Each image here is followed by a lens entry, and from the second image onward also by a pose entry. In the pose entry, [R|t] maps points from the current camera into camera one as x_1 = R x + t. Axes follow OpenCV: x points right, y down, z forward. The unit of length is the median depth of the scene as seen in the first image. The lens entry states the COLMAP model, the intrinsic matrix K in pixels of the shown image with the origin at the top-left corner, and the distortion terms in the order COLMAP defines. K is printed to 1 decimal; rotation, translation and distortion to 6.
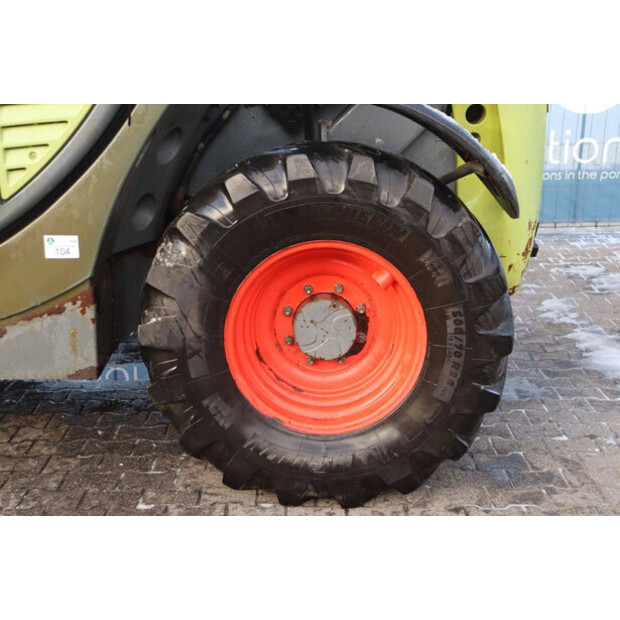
lens RADIAL K [[930.6, 0, 314.0], [0, 930.6, 312.1], [0, 0, 1]] dist [0.049683, 0.000000]
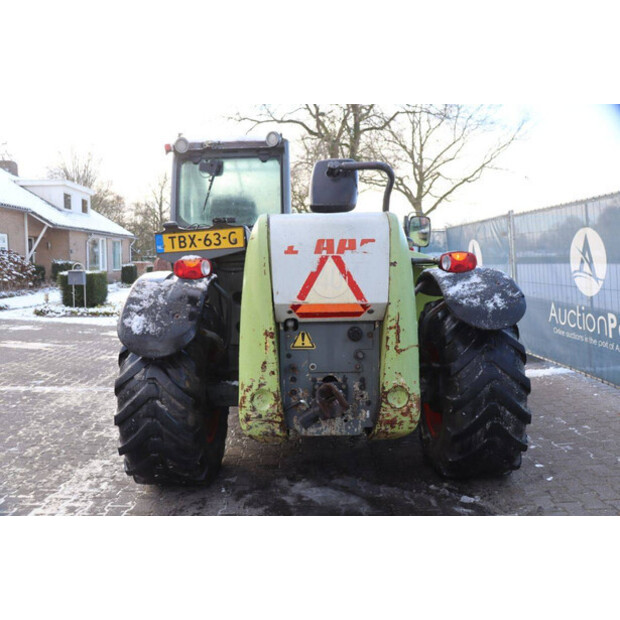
lens RADIAL K [[523.6, 0, 310.8], [0, 523.6, 307.5], [0, 0, 1]] dist [-0.135874, 0.030543]
pose [[-0.008403, 0.098998, -0.995052, 1.154104], [-0.244038, 0.964796, 0.098048, -0.359717], [0.969729, 0.243655, 0.016052, 1.298054]]
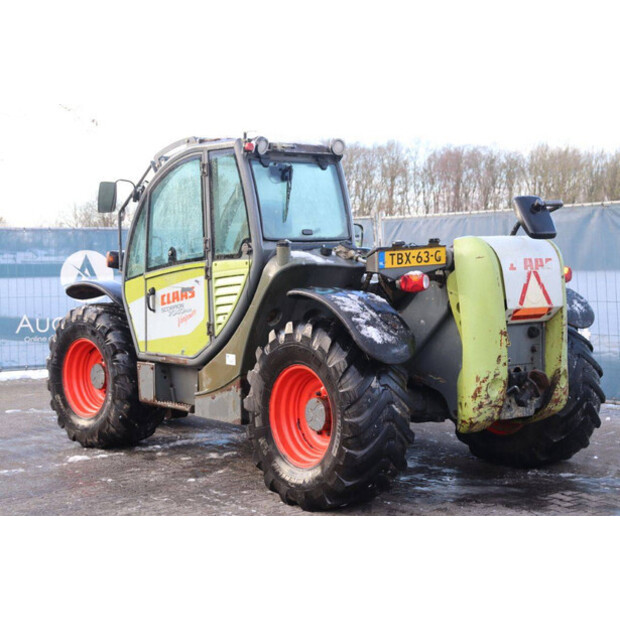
lens RADIAL K [[1059.2, 0, 314.0], [0, 1059.2, 313.6], [0, 0, 1]] dist [0.173359, 0.000000]
pose [[0.618219, 0.037041, -0.785133, 1.792316], [-0.192215, 0.975685, -0.105320, 0.049406], [0.762141, 0.216025, 0.610307, -0.390820]]
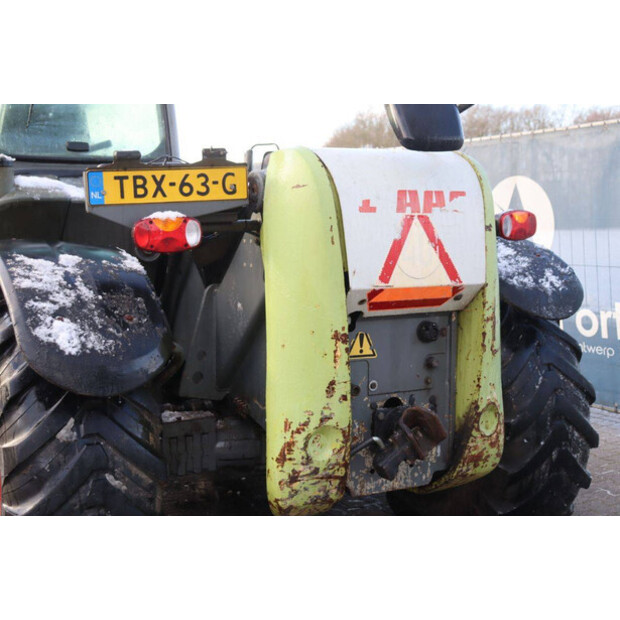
lens RADIAL K [[945.4, 0, 309.7], [0, 945.4, 309.6], [0, 0, 1]] dist [0.102664, 0.000000]
pose [[0.482834, 0.088492, -0.871229, 1.150869], [-0.223959, 0.974274, -0.025160, -0.213663], [0.846589, 0.207268, 0.490231, 0.740014]]
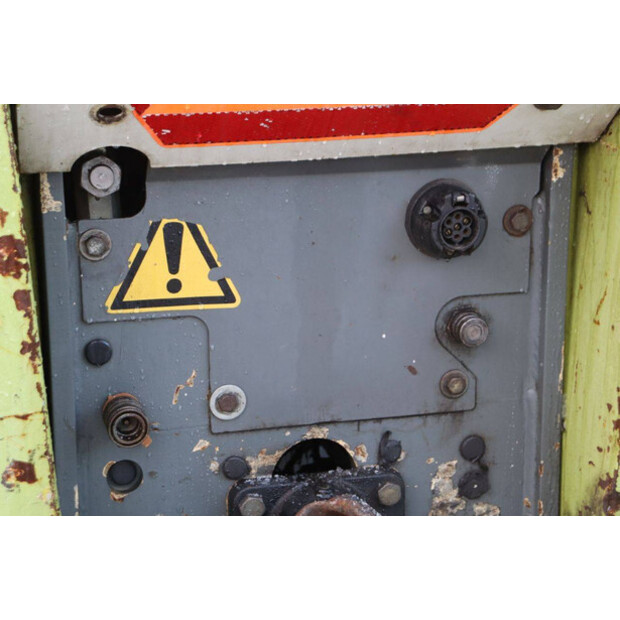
lens RADIAL K [[1434.8, 0, 311.7], [0, 1434.8, 310.4], [0, 0, 1]] dist [0.367711, 0.000000]
pose [[0.216775, 0.253647, -0.942694, 0.705309], [-0.242187, 0.949440, 0.199771, -0.301940], [0.945703, 0.185003, 0.267244, 1.235806]]
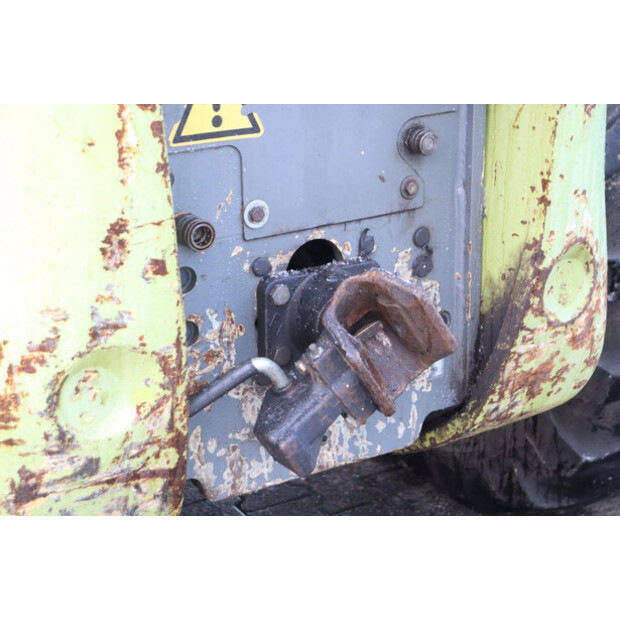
lens RADIAL K [[1434.8, 0, 309.8], [0, 1434.8, 311.6], [0, 0, 1]] dist [0.367711, 0.000000]
pose [[0.506672, 0.268591, -0.819233, 0.771290], [-0.199411, 0.960976, 0.191732, -0.252349], [0.838760, 0.066218, 0.540460, 1.041895]]
